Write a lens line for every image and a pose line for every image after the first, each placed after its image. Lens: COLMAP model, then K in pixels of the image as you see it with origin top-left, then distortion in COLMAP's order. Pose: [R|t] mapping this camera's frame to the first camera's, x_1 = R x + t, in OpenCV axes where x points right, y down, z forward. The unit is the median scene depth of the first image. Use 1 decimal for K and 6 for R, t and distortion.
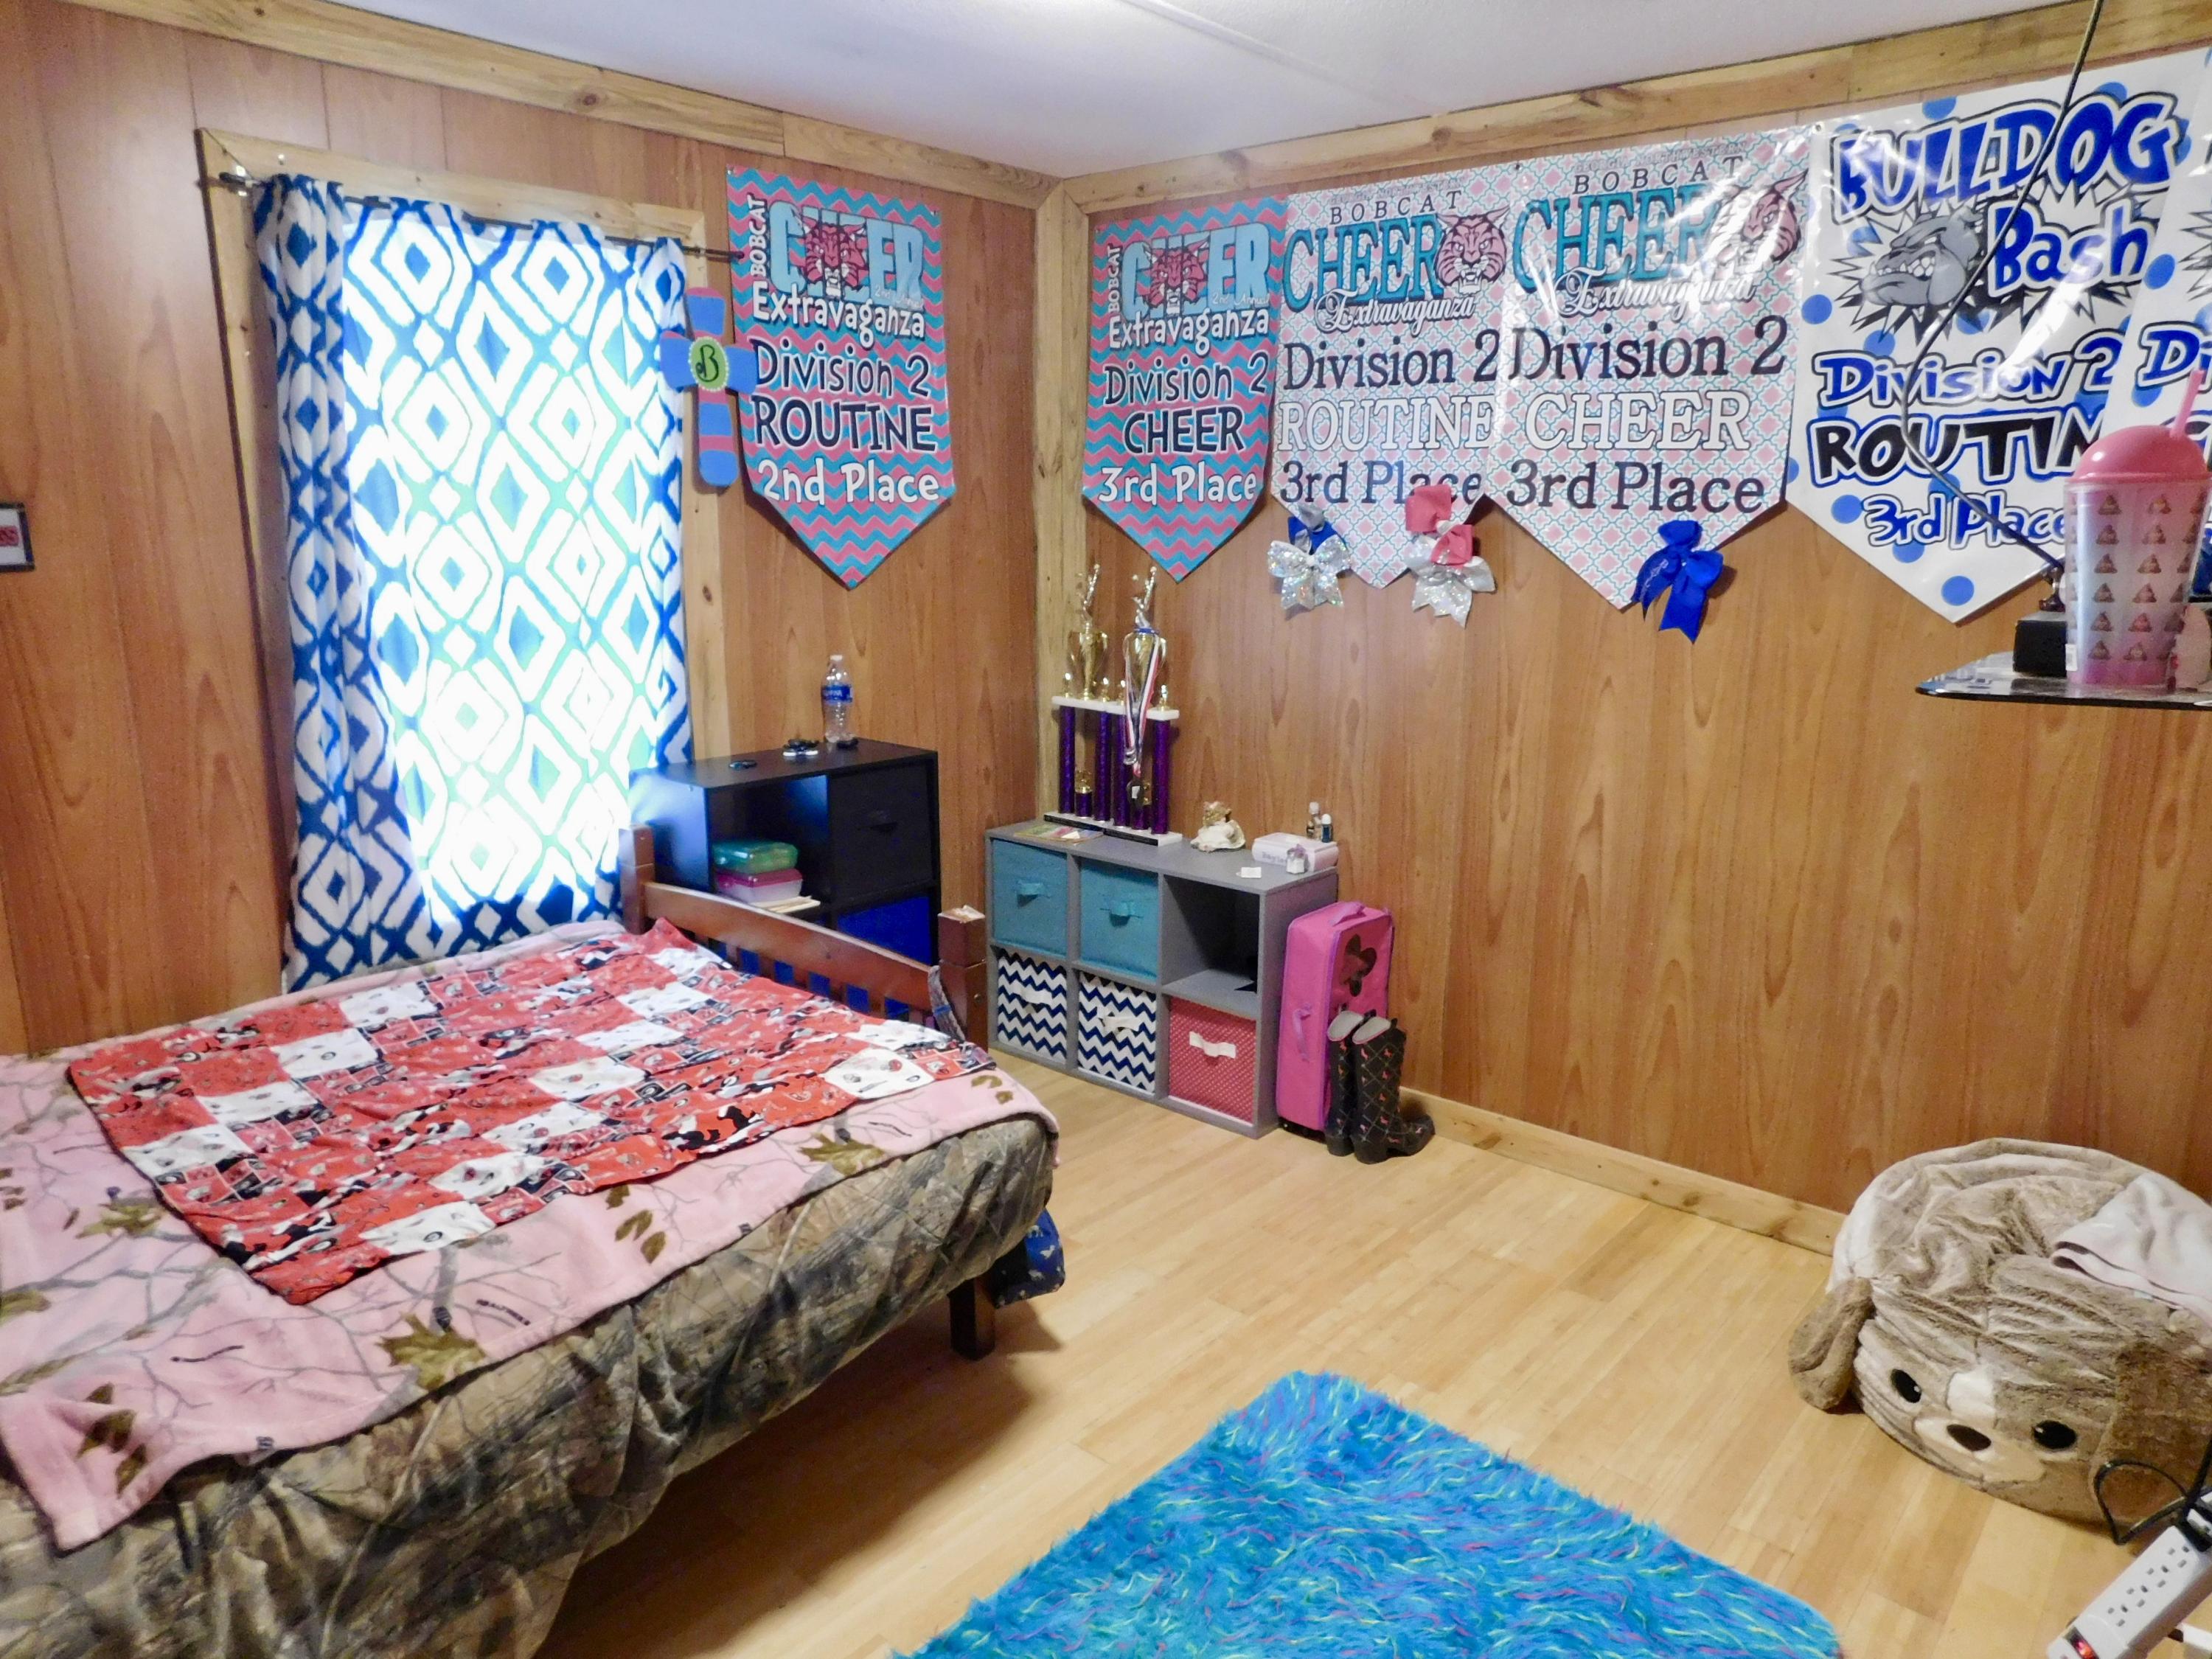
lens RADIAL K [[1439.2, 0, 1120.5], [0, 1439.2, 820.3], [0, 0, 1]] dist [-0.082634, 0.061493]
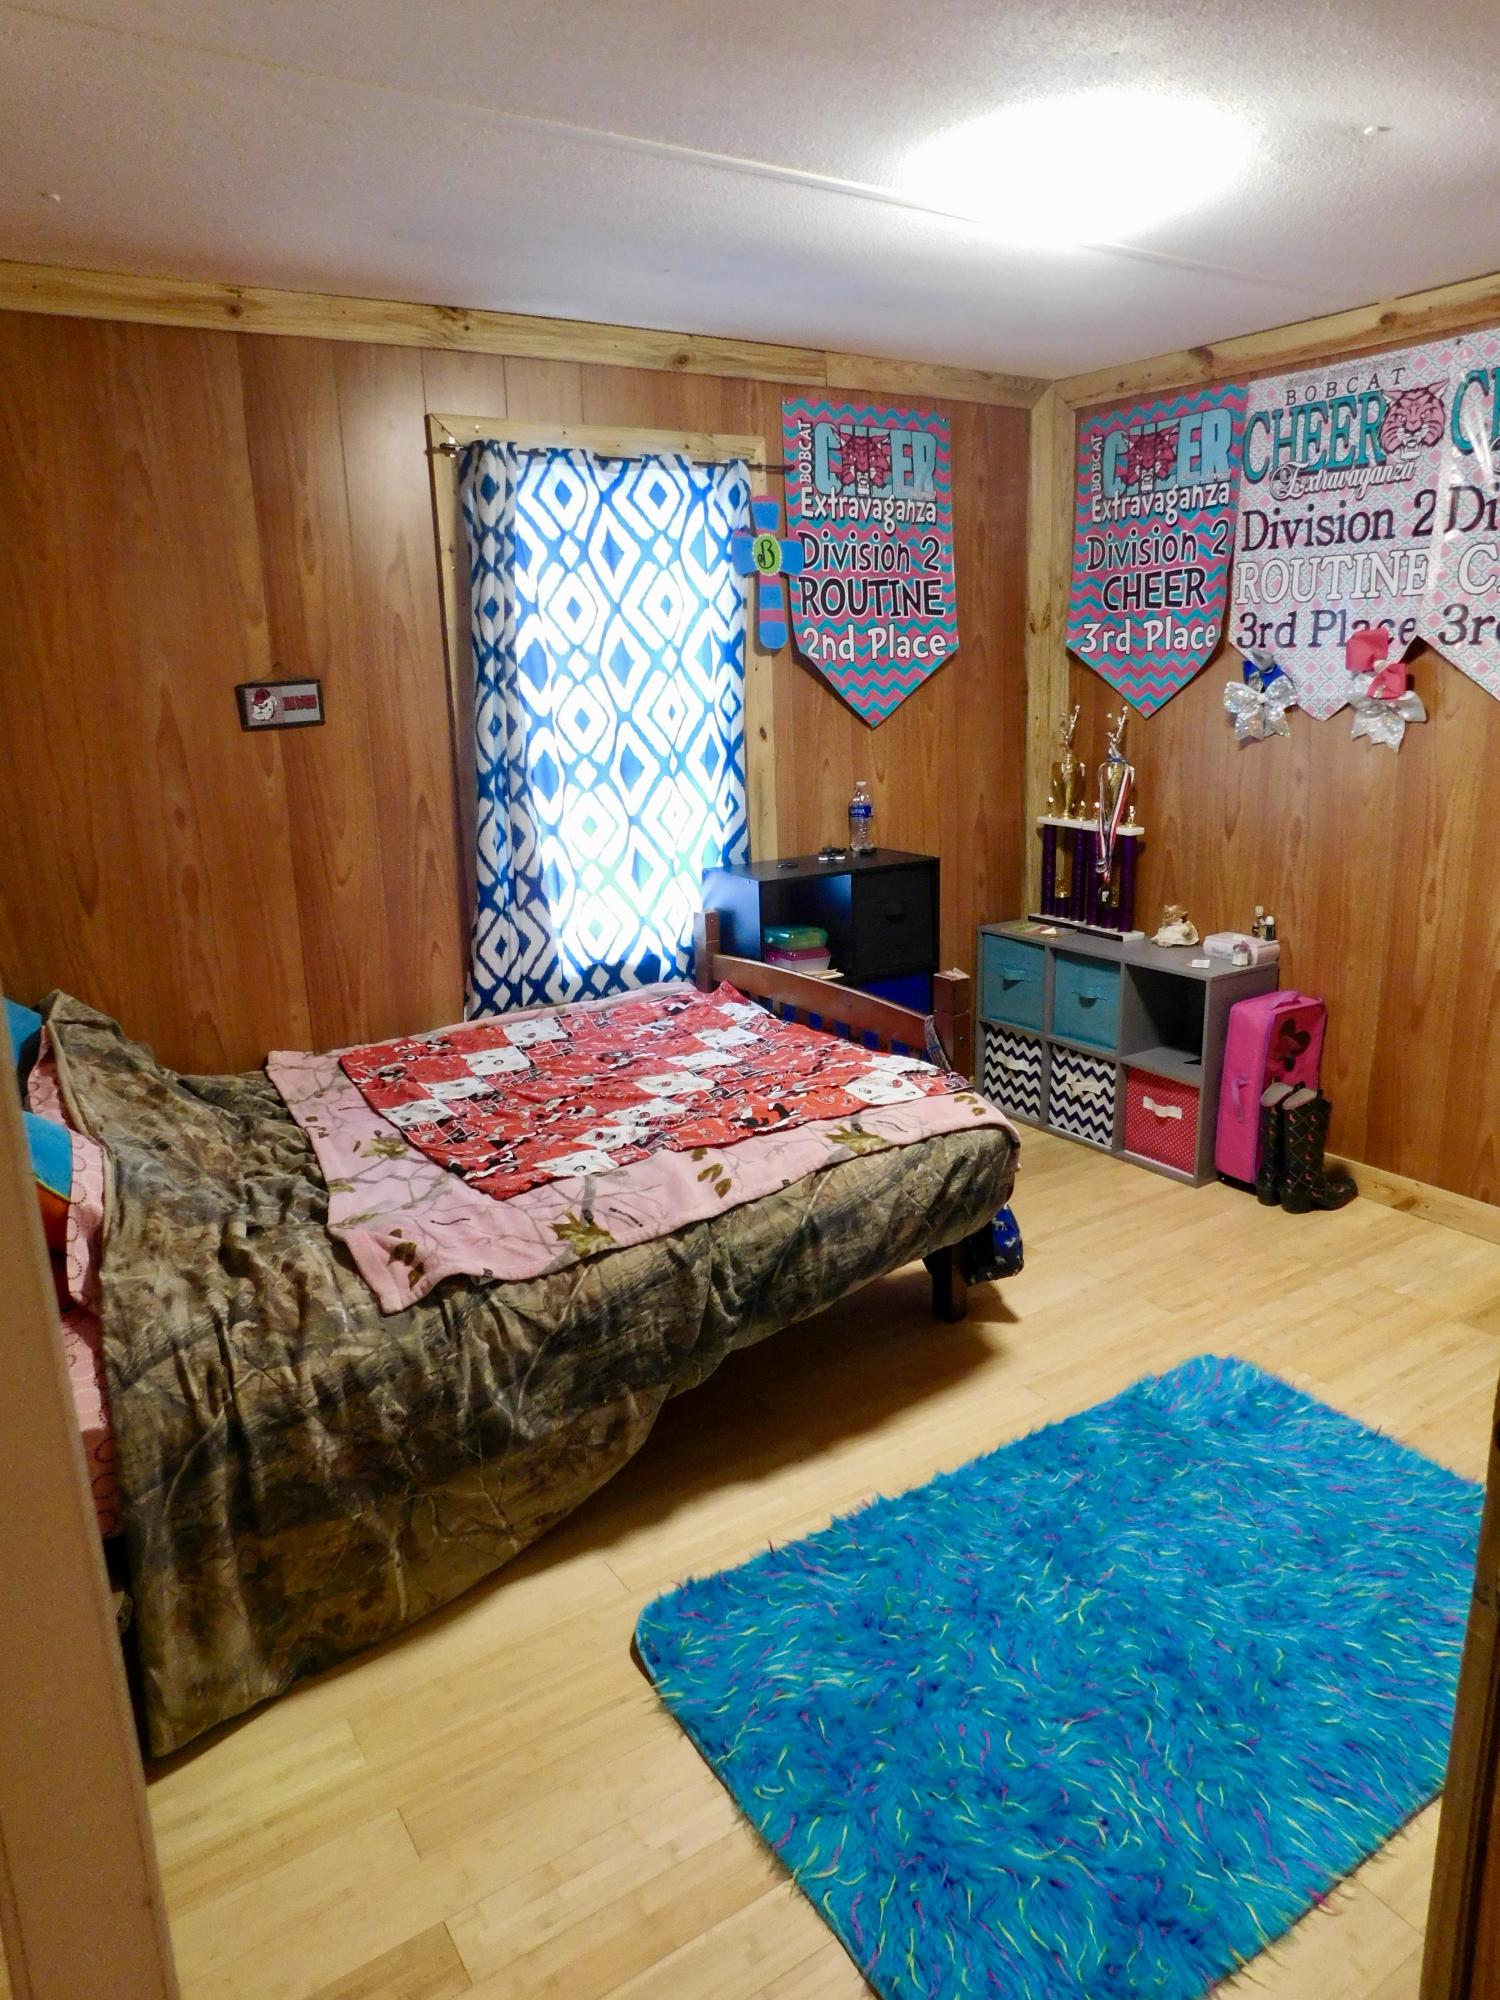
lens RADIAL K [[1309.9, 0, 743.2], [0, 1309.9, 993.2], [0, 0, 1]] dist [-0.086336, 0.062166]
pose [[0.960390, 0.032740, -0.276730, 0.031029], [-0.022937, 0.998992, 0.038586, 0.034391], [0.277714, -0.030710, 0.960173, -0.162706]]
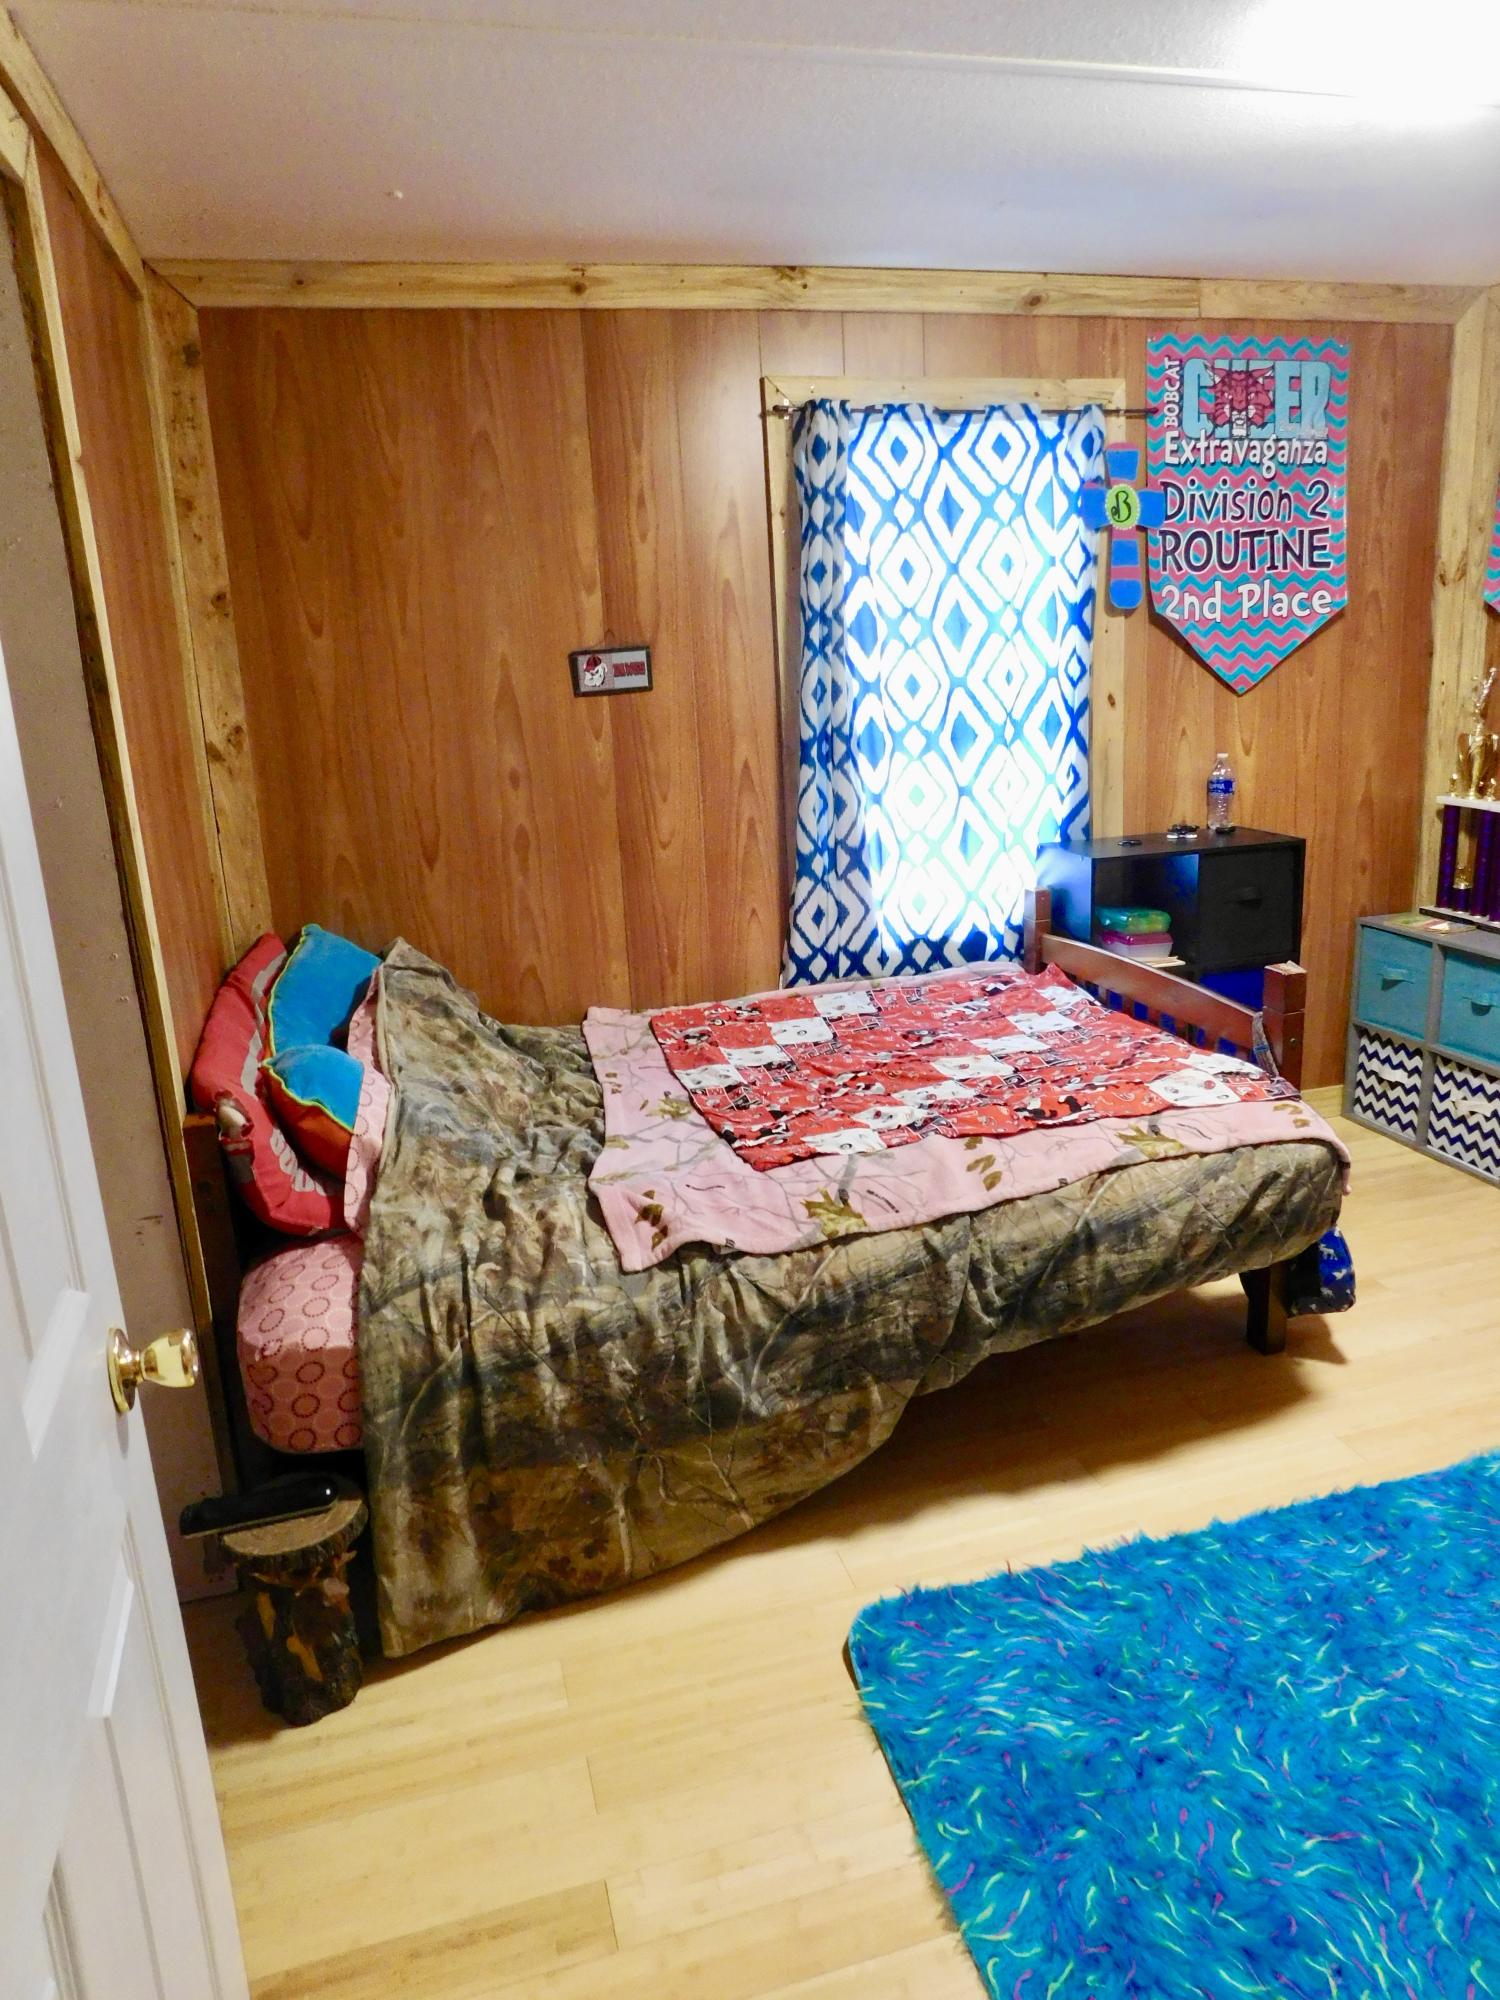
lens RADIAL K [[1309.9, 0, 743.2], [0, 1309.9, 993.2], [0, 0, 1]] dist [-0.086336, 0.062166]
pose [[0.827166, 0.091283, -0.554494, 0.091907], [-0.063305, 0.995574, 0.069460, 0.034513], [0.558380, -0.022353, 0.829284, -0.096080]]
